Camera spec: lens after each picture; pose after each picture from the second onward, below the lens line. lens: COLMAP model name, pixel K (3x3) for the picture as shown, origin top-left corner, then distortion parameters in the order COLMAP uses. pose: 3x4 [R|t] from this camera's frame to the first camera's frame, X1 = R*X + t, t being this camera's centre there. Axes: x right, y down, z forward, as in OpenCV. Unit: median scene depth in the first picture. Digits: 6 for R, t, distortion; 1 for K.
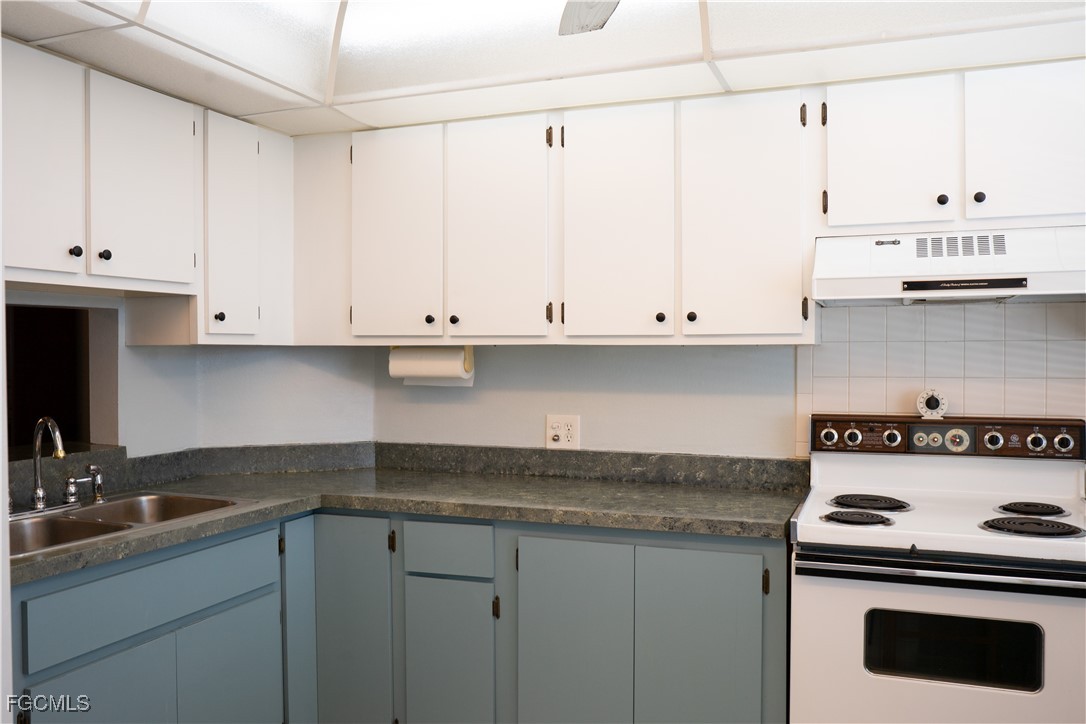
lens RADIAL K [[969.5, 0, 543.0], [0, 969.5, 362.0], [0, 0, 1]] dist [-0.004362, 0.010326]
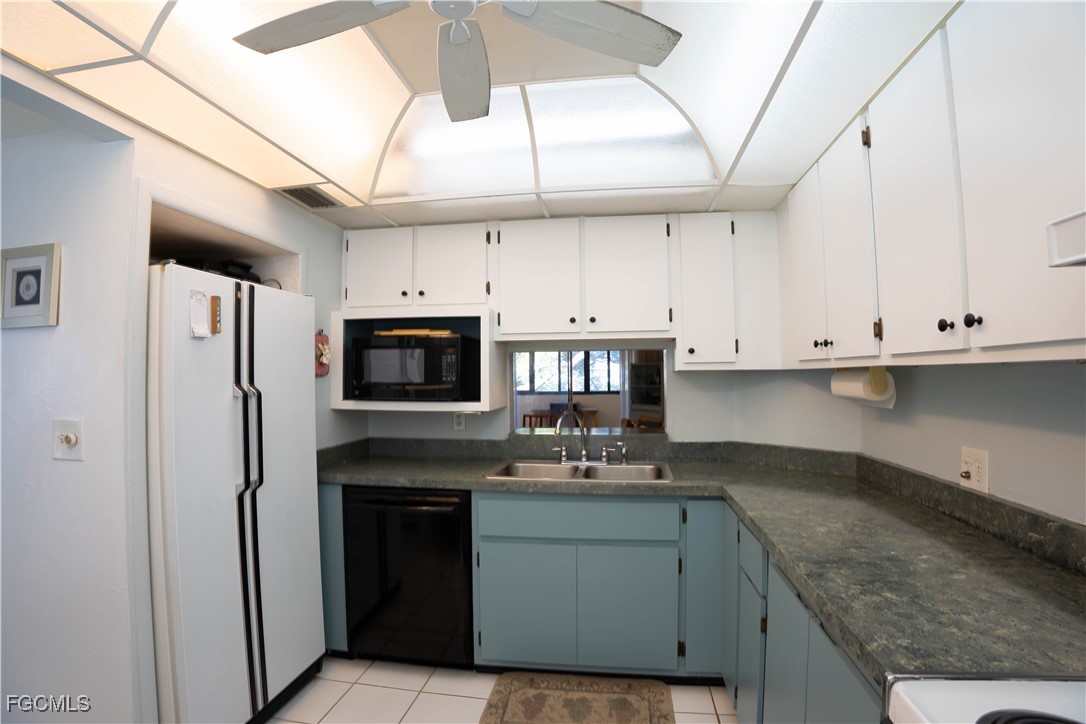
lens RADIAL K [[556.0, 0, 543.0], [0, 556.0, 362.0], [0, 0, 1]] dist [-0.002230, 0.001026]
pose [[0.242006, -0.029376, -0.969830, 0.411042], [-0.000098, 0.999541, -0.030300, -0.004834], [0.970275, 0.007427, 0.241892, 0.551042]]
